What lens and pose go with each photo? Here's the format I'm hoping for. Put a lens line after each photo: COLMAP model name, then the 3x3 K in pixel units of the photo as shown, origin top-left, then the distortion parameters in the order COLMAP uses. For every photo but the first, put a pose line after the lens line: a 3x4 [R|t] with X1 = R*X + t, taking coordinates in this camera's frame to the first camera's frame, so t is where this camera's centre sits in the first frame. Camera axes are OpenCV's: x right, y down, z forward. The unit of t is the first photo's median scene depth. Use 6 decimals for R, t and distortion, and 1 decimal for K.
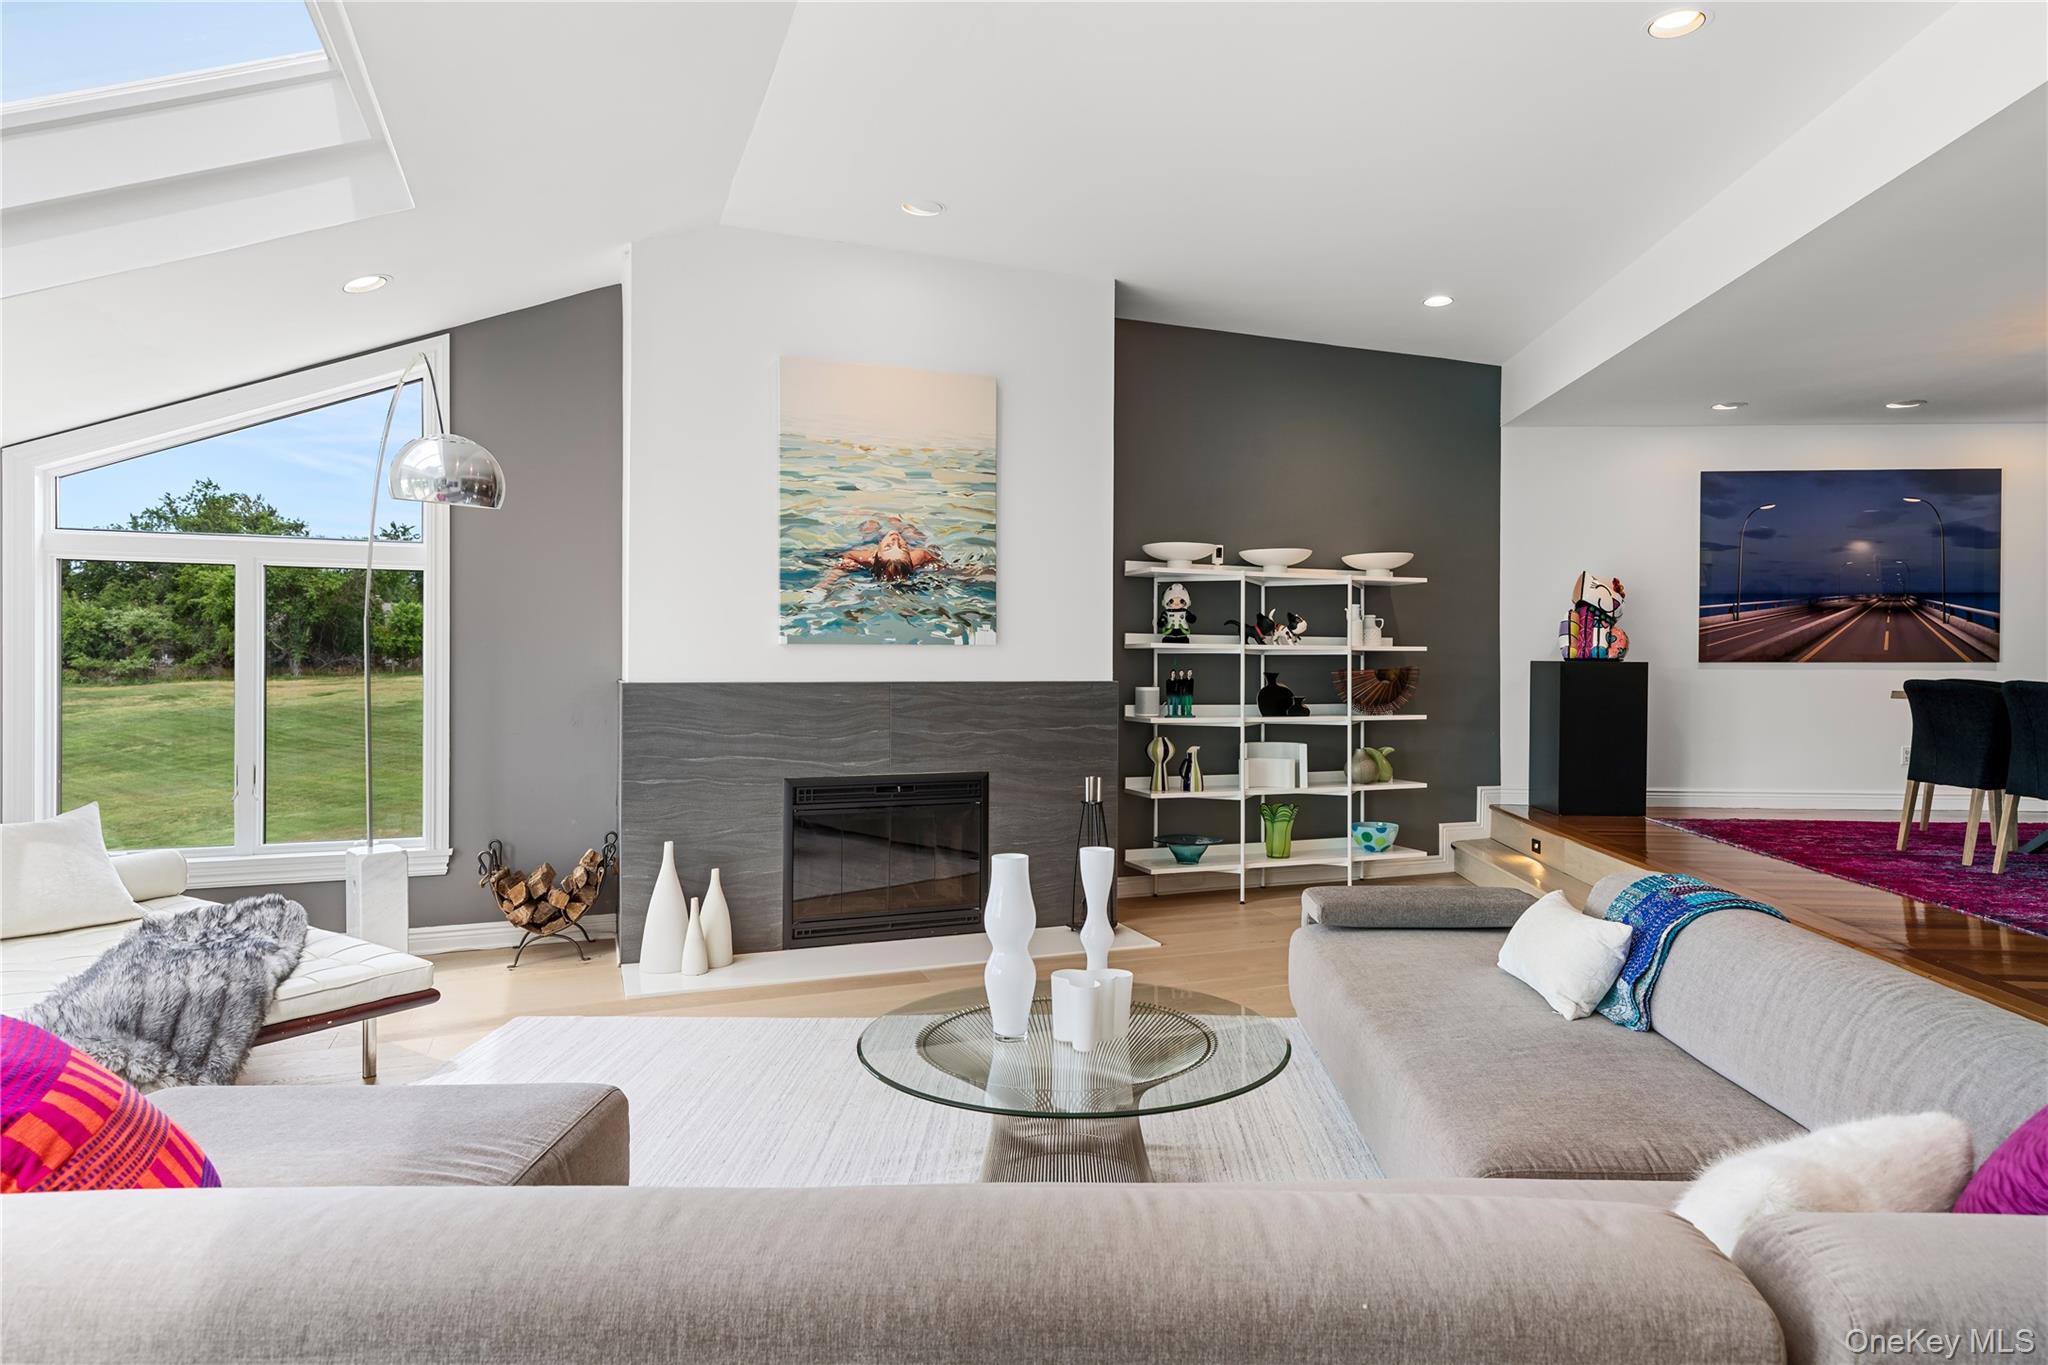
lens RADIAL K [[1126.3, 0, 1036.5], [0, 1126.3, 677.6], [0, 0, 1]] dist [-0.005500, -0.000636]
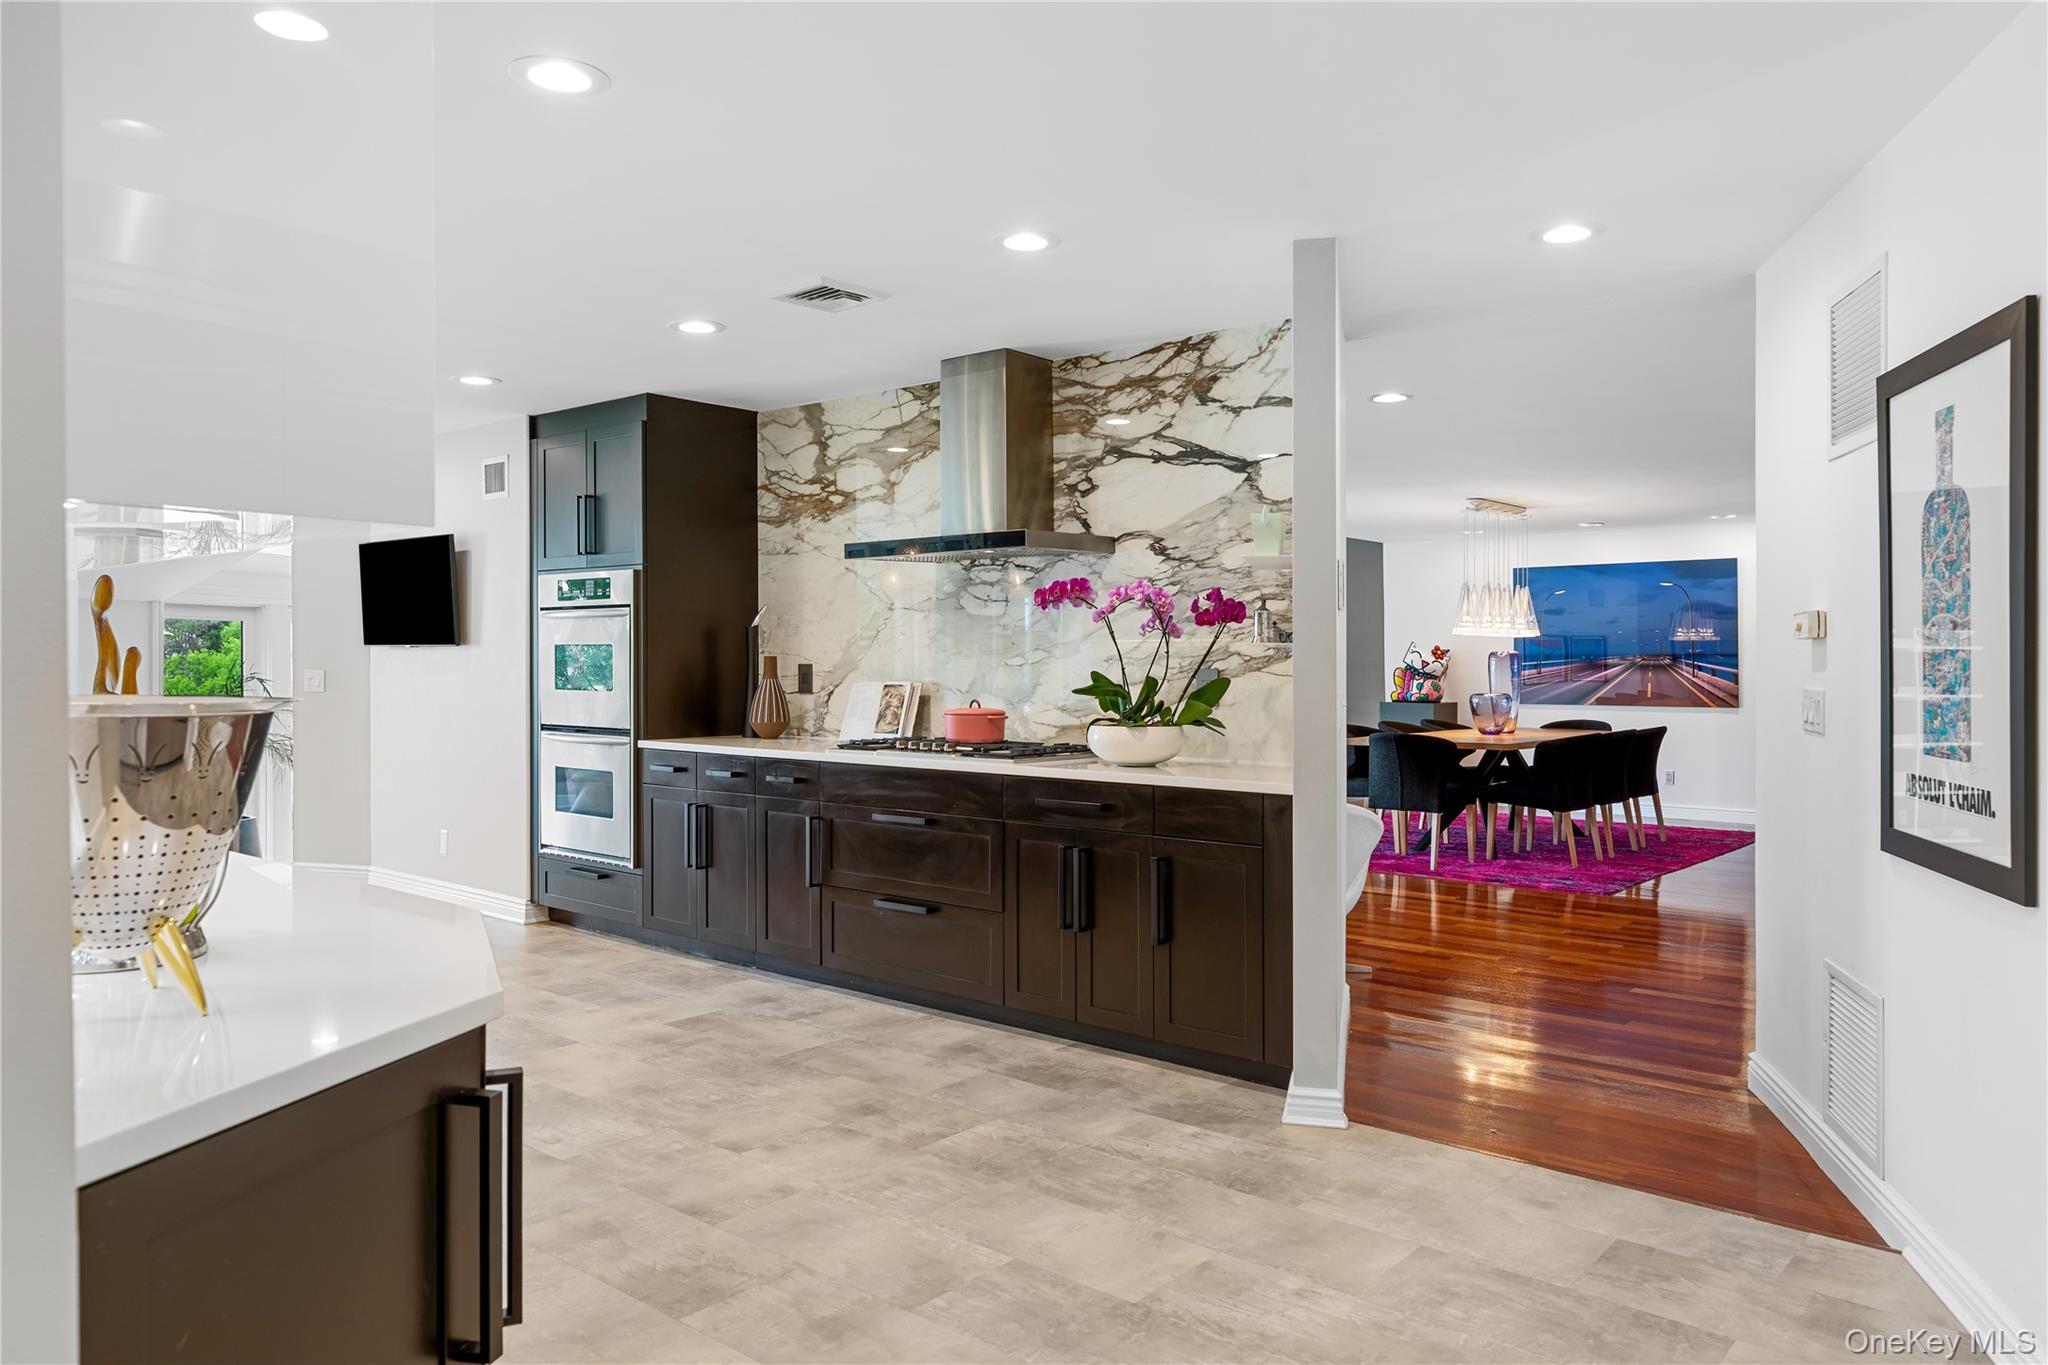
lens RADIAL K [[1347.7, 0, 1017.9], [0, 1347.7, 682.8], [0, 0, 1]] dist [0.012222, -0.001569]
pose [[0.794564, 0.008863, -0.607115, 1.252042], [-0.009030, 0.999955, 0.002779, -0.043279], [0.607113, 0.003274, 0.794609, -0.802421]]
